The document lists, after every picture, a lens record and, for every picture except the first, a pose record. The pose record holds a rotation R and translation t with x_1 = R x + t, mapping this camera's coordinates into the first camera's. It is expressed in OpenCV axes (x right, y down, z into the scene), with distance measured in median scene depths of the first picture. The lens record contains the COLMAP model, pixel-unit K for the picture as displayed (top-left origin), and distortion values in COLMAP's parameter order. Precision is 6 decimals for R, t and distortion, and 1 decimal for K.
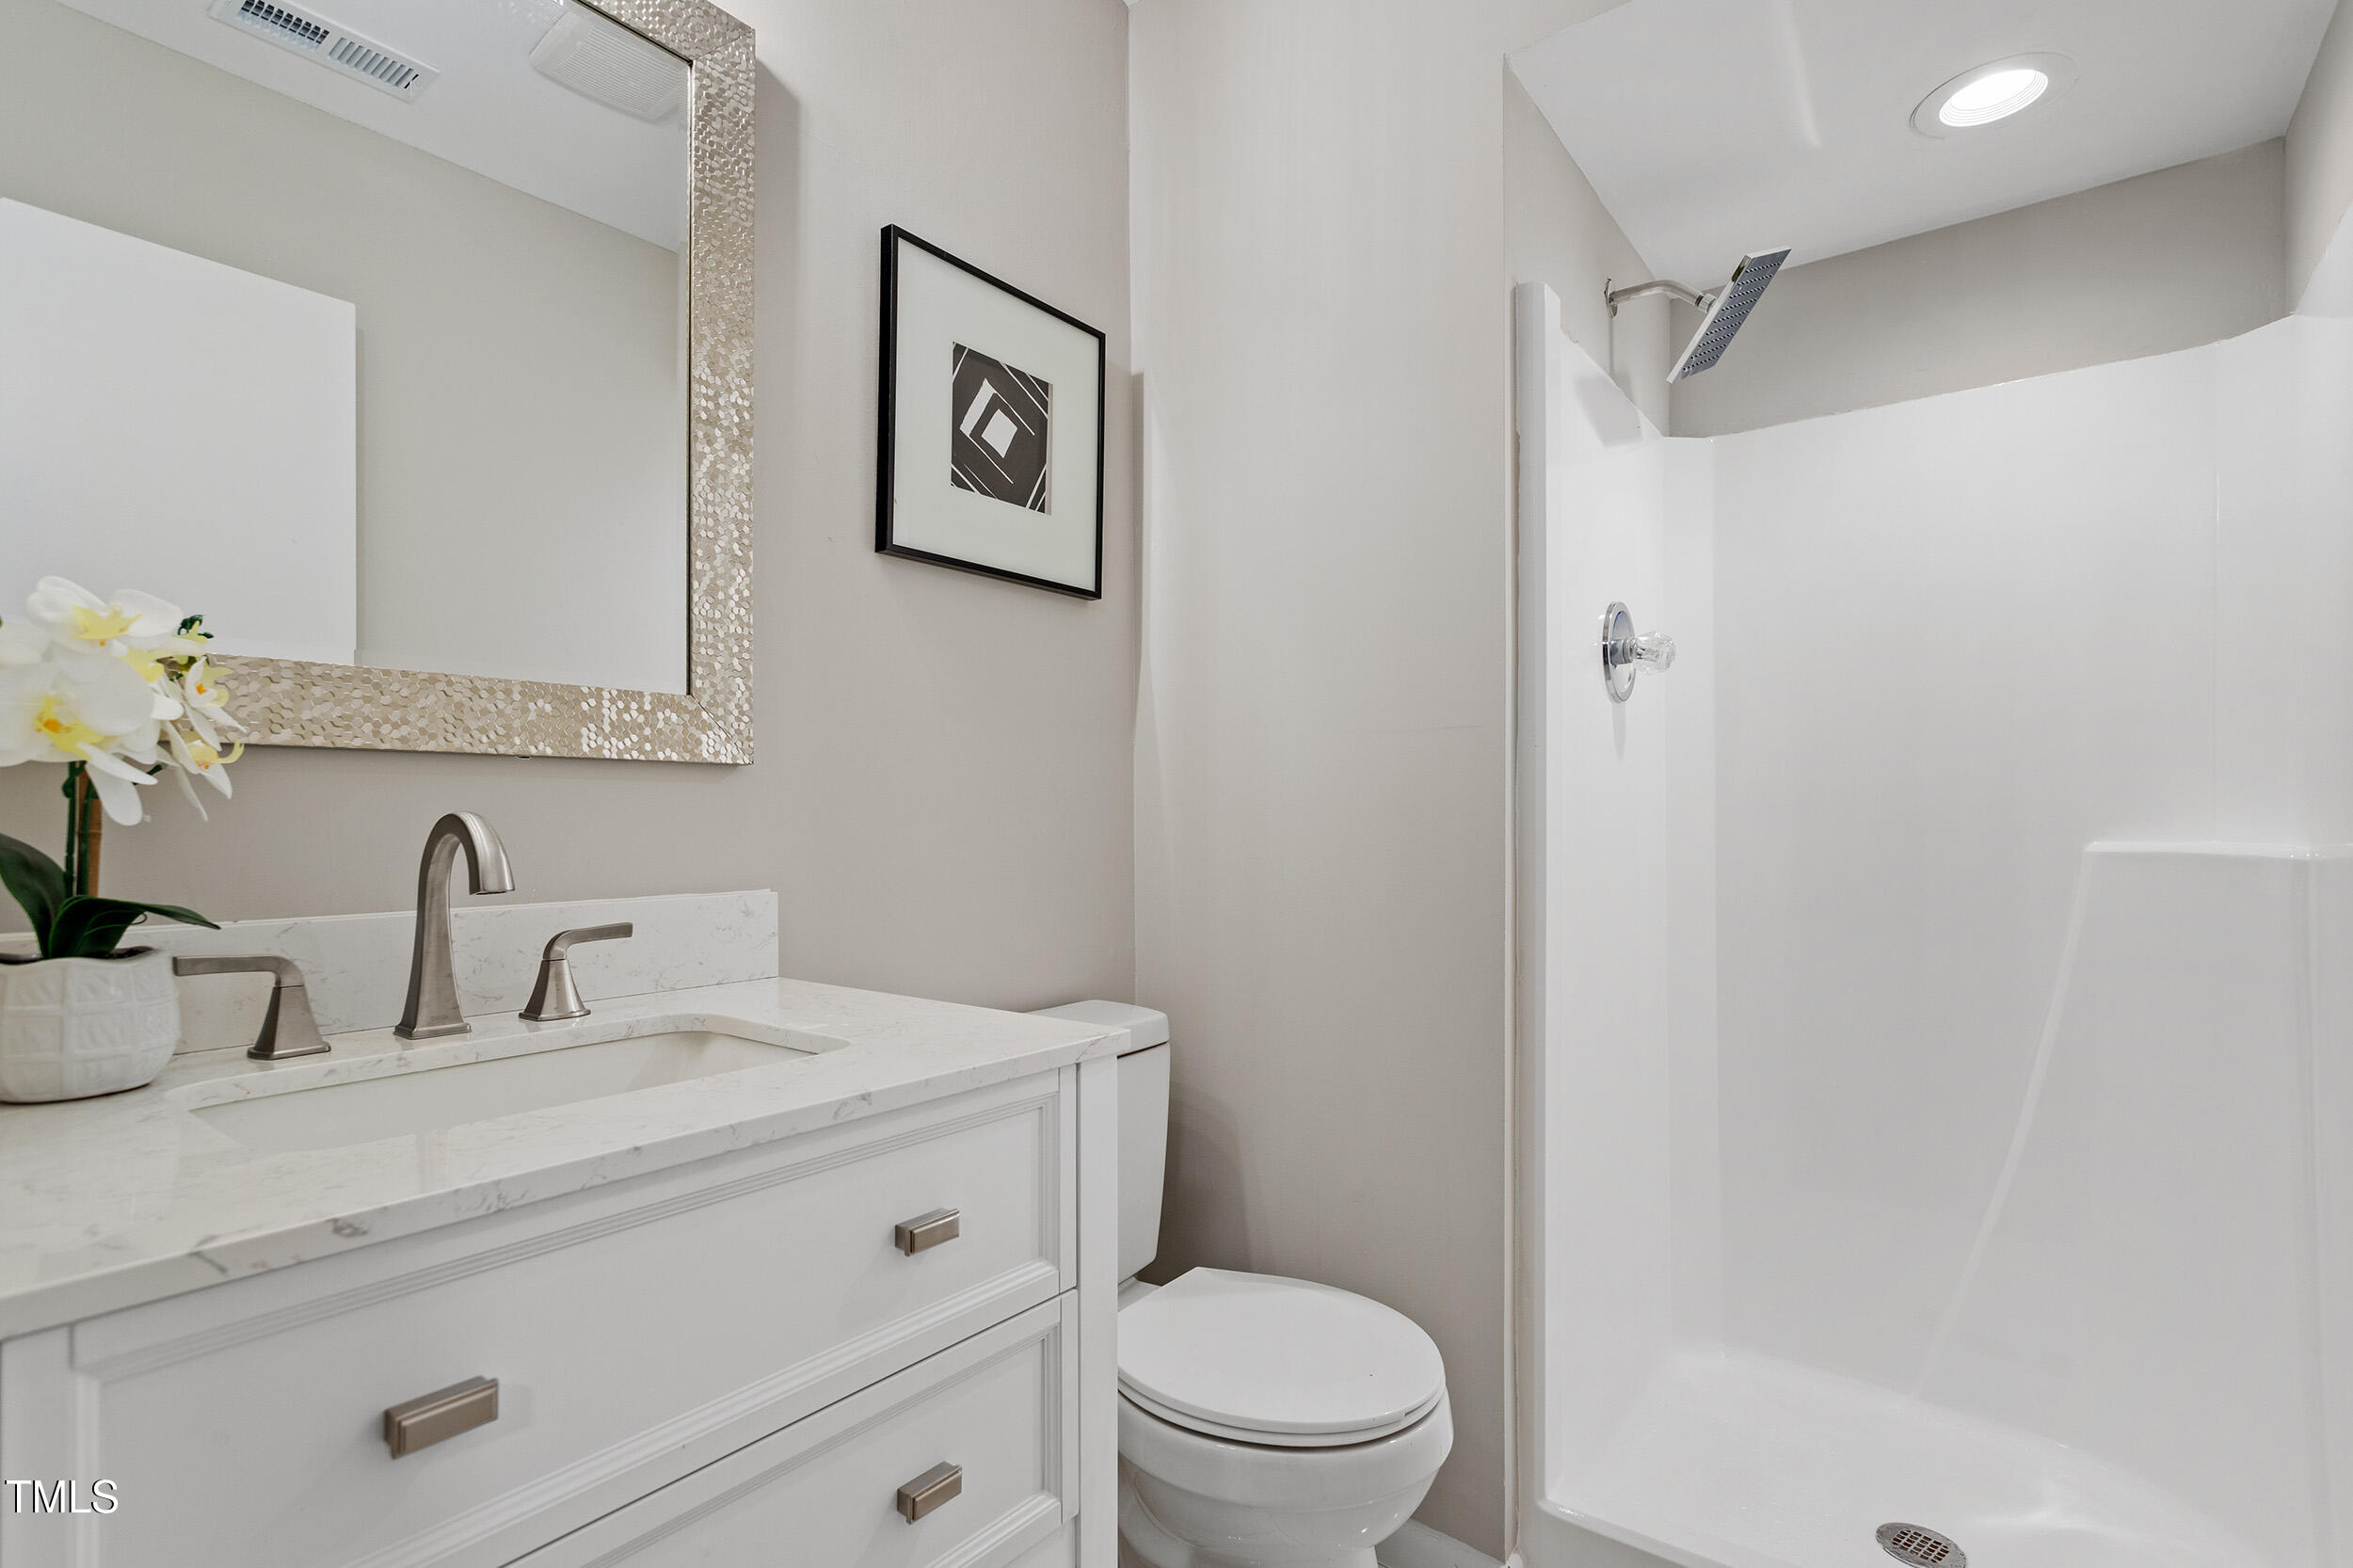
lens RADIAL K [[1118.9, 0, 1178.3], [0, 1118.9, 786.4], [0, 0, 1]] dist [0.000957, 0.001135]
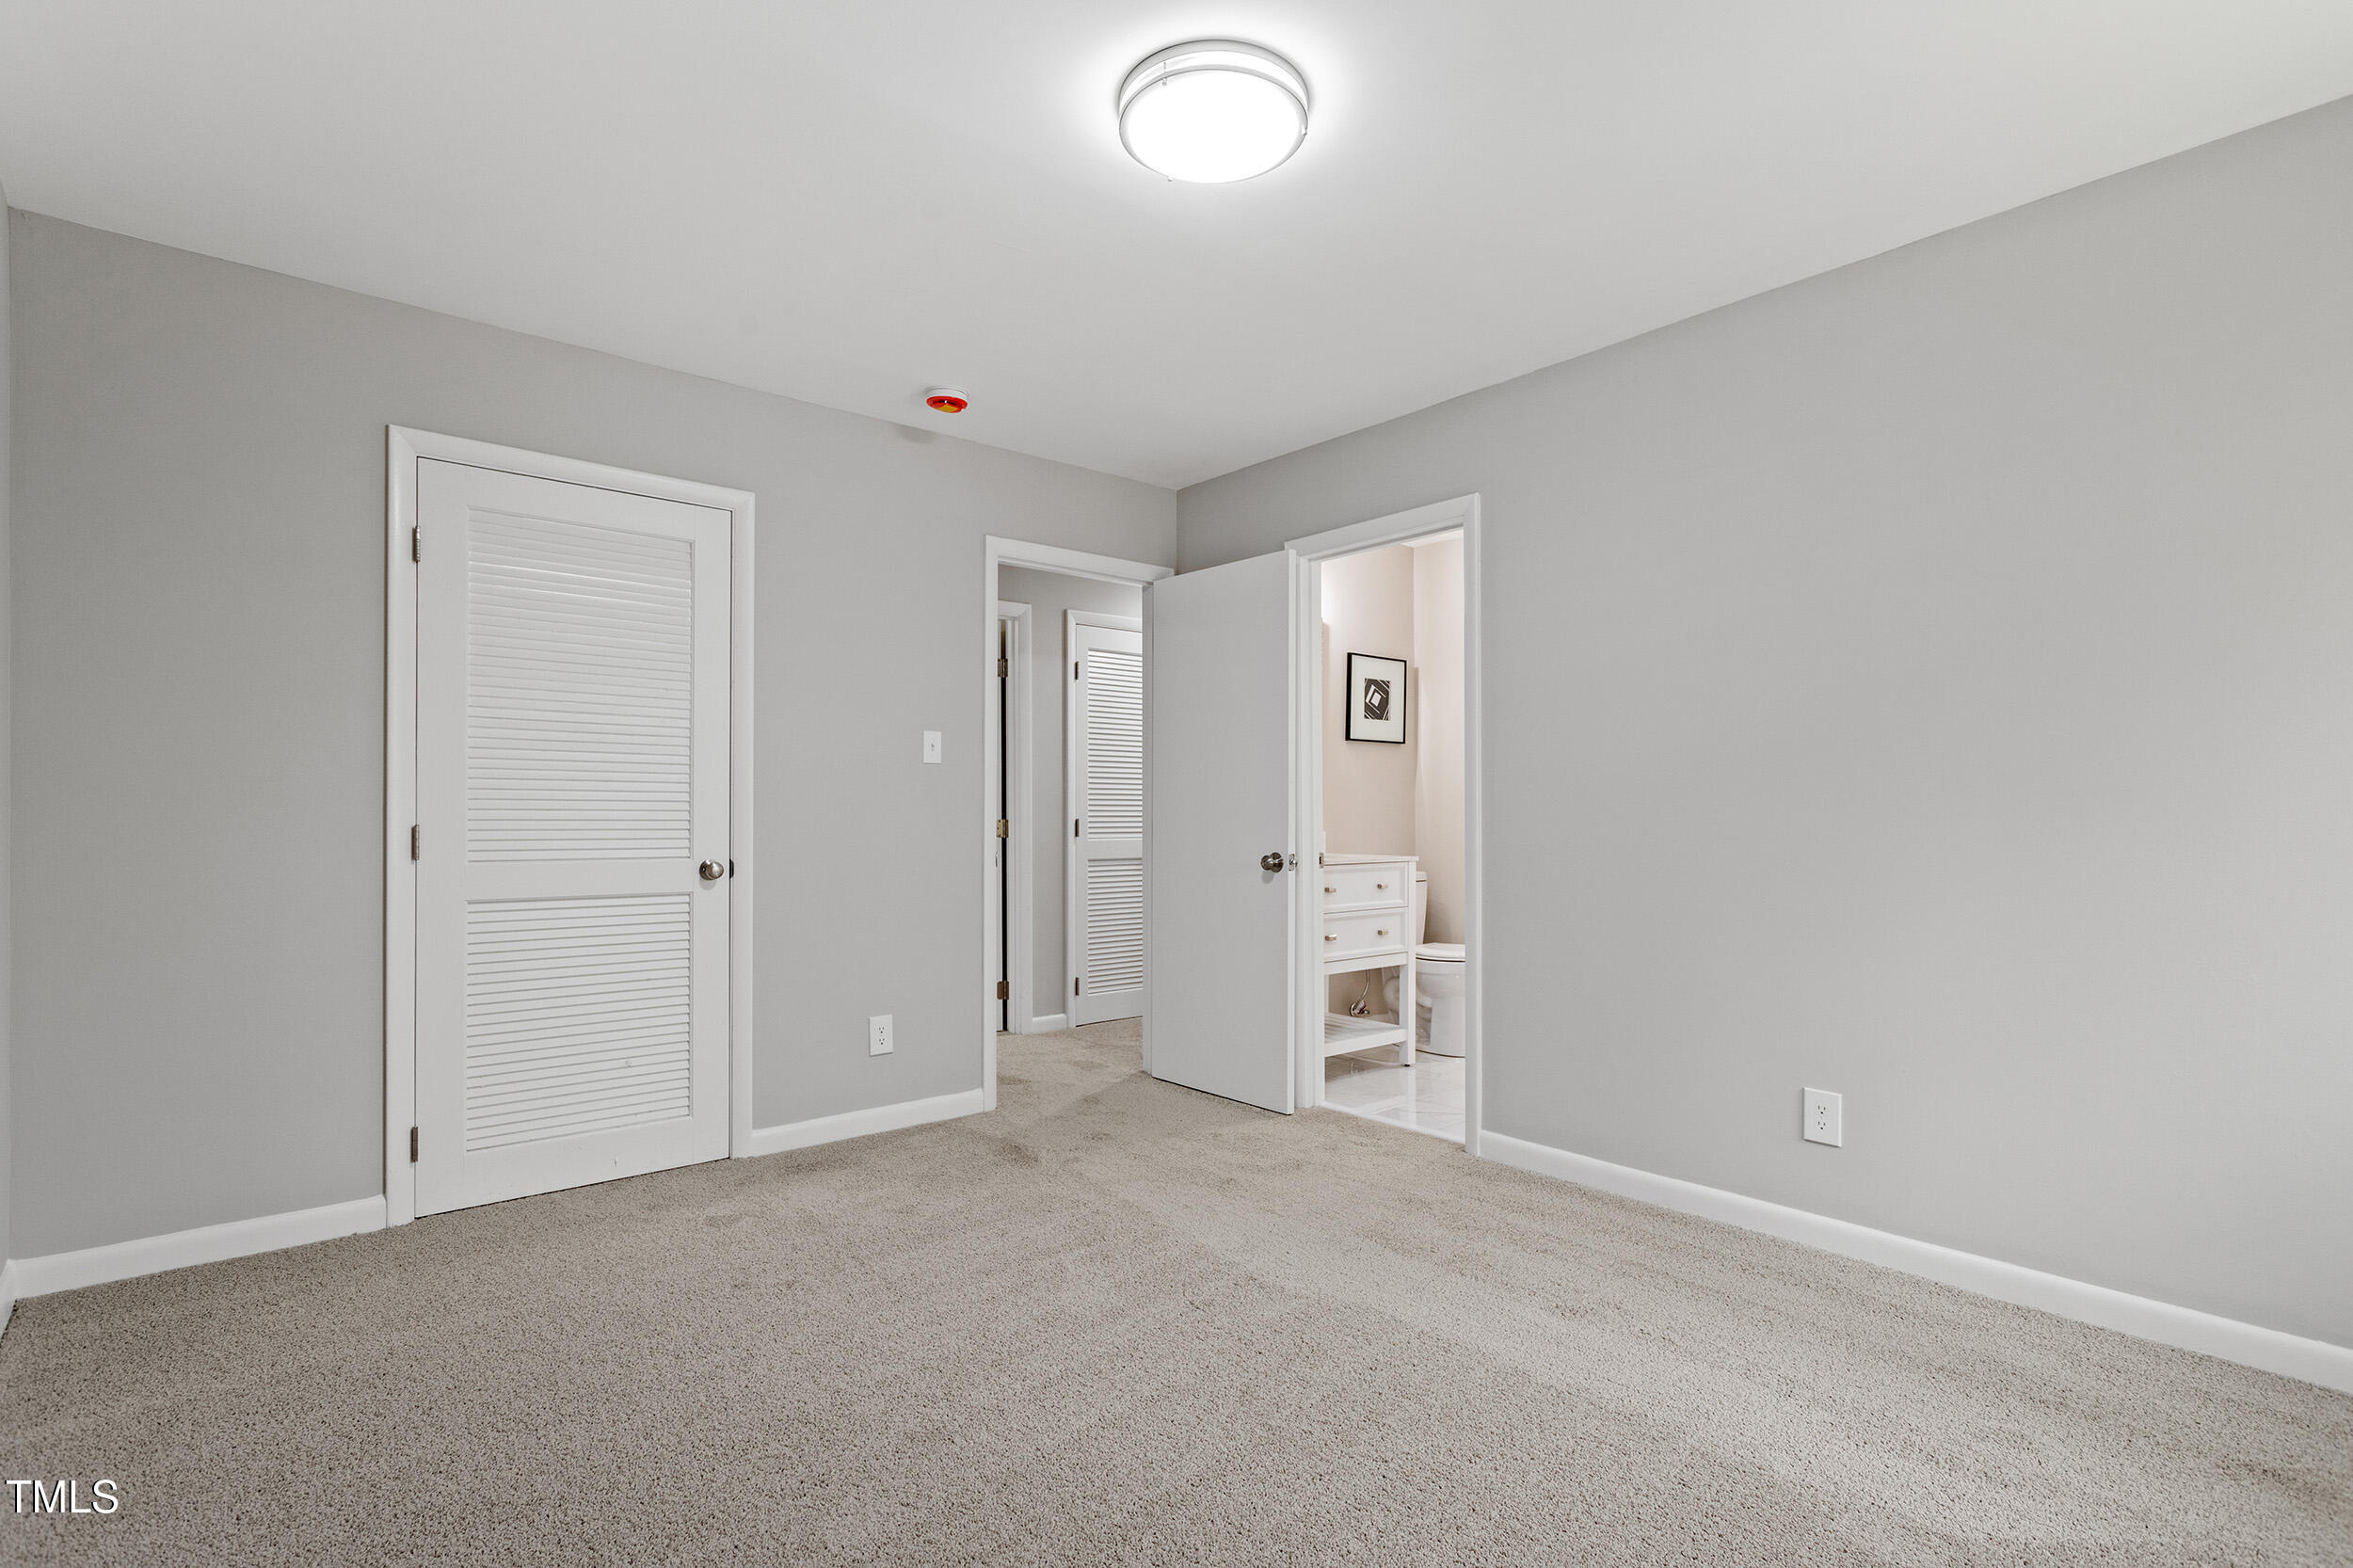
lens RADIAL K [[1118.9, 0, 1178.7], [0, 1118.9, 793.1], [0, 0, 1]] dist [0.000957, 0.001135]
pose [[0.975985, -0.001960, -0.217829, -0.005851], [0.001293, 0.999994, -0.003204, -0.022031], [0.217834, 0.002845, 0.975982, -2.373261]]
